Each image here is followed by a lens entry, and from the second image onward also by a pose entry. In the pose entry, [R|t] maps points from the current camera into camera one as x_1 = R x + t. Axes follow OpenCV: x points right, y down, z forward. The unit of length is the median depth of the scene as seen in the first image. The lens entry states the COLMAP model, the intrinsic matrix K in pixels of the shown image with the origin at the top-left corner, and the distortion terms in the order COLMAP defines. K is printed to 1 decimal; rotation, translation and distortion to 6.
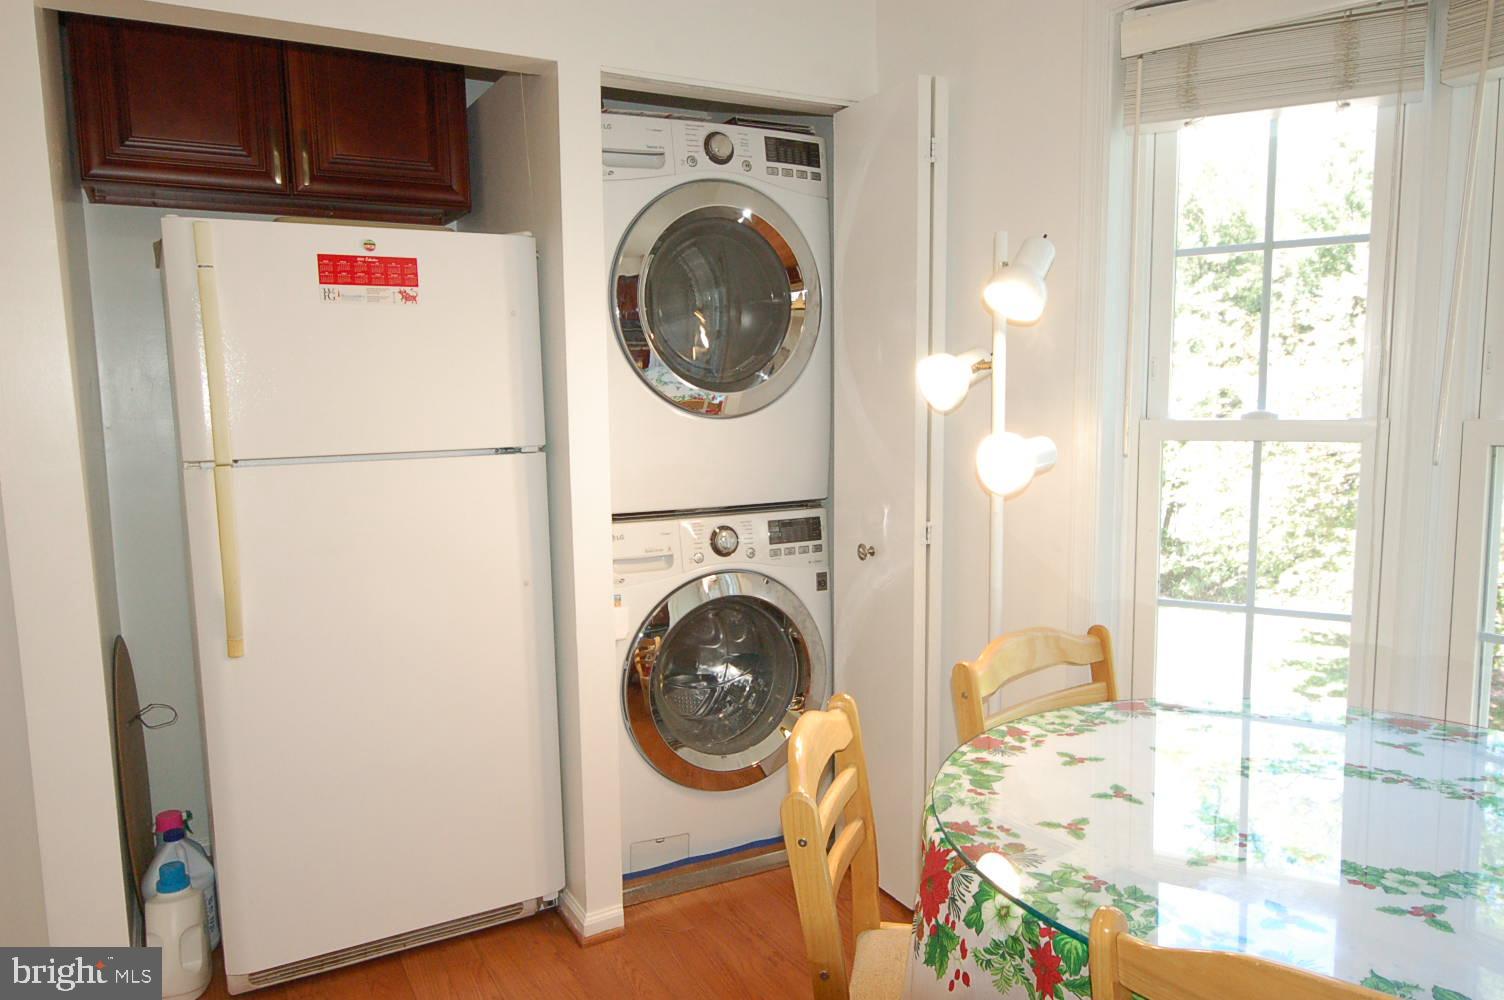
lens RADIAL K [[1064.3, 0, 745.5], [0, 1064.3, 516.7], [0, 0, 1]] dist [0.032581, -0.024935]
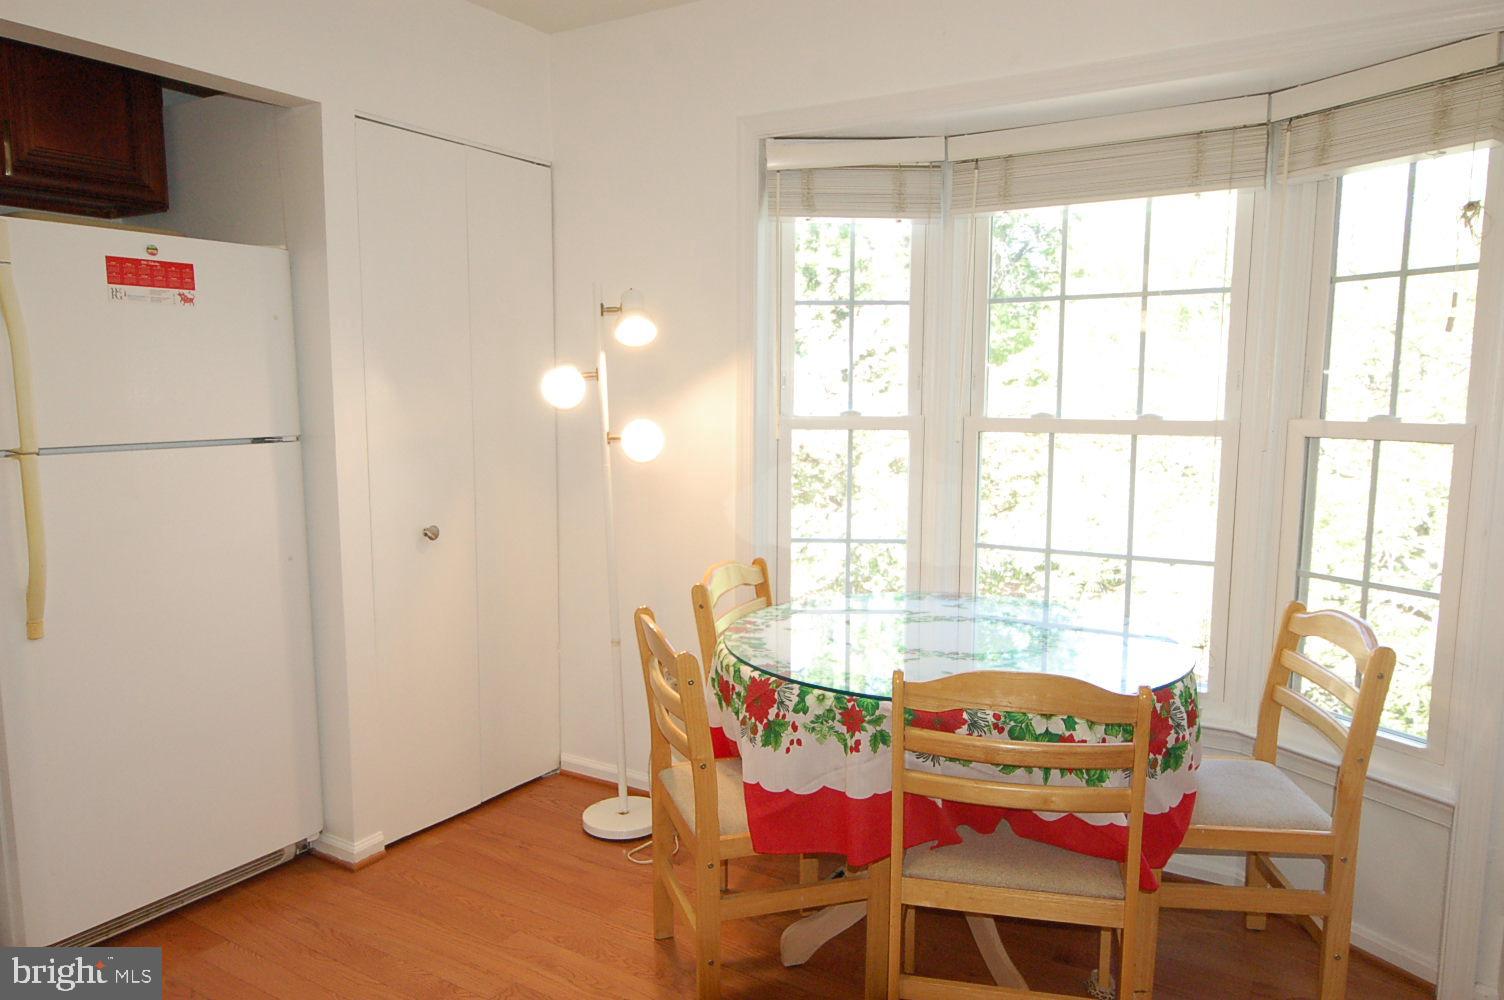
lens RADIAL K [[1064.3, 0, 743.2], [0, 1064.3, 514.6], [0, 0, 1]] dist [0.032581, -0.024935]
pose [[0.874527, -0.039360, 0.483377, -0.412196], [0.040272, 0.999153, 0.008498, 0.032625], [-0.483302, 0.012035, 0.875371, -0.269072]]
